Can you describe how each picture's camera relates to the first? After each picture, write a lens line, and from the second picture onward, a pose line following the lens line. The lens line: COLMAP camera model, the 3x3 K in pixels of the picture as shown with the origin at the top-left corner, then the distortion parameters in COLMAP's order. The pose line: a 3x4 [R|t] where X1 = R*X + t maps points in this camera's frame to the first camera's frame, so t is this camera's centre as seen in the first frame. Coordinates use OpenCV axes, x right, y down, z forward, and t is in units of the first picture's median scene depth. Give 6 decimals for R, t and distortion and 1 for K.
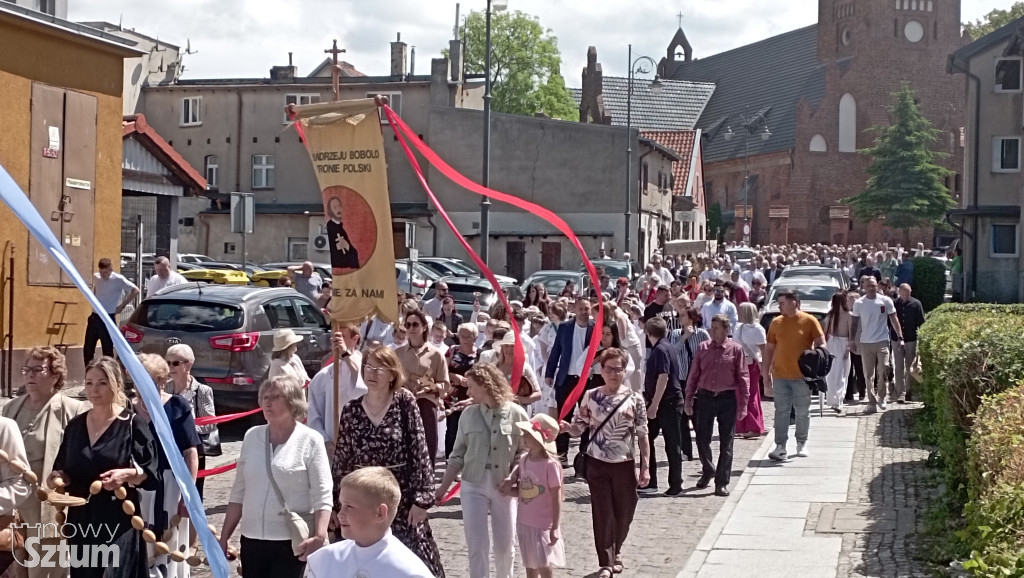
lens RADIAL K [[1634.3, 0, 511.4], [0, 1634.3, 276.6], [0, 0, 1]] dist [0.088281, -0.093521]
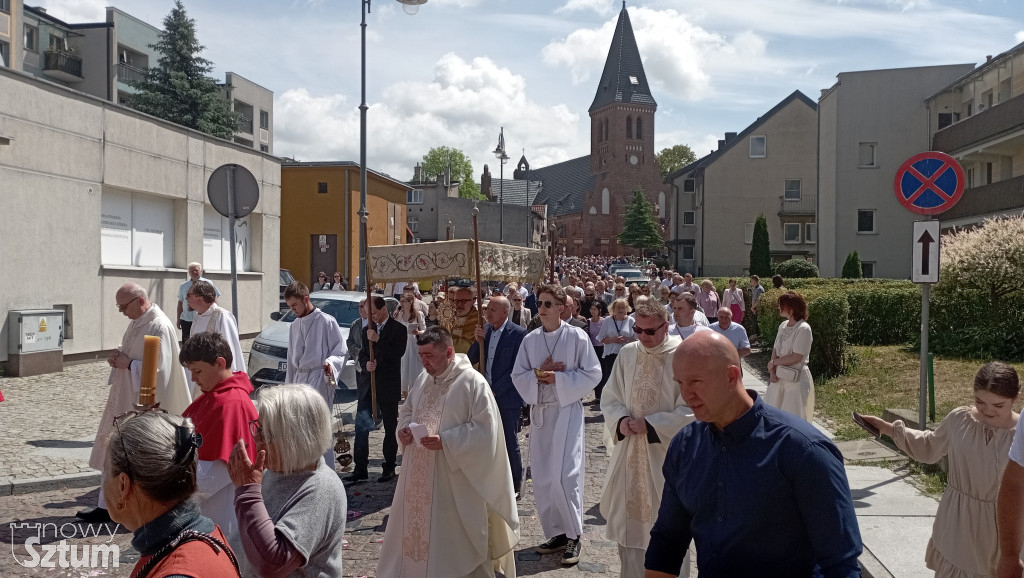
lens RADIAL K [[819.4, 0, 510.3], [0, 819.4, 275.2], [0, 0, 1]] dist [0.077285, -0.109424]
pose [[0.993304, -0.011387, 0.114964, -0.055919], [0.010940, 0.999930, 0.004521, 0.000958], [-0.115008, -0.003233, 0.993359, -0.097464]]
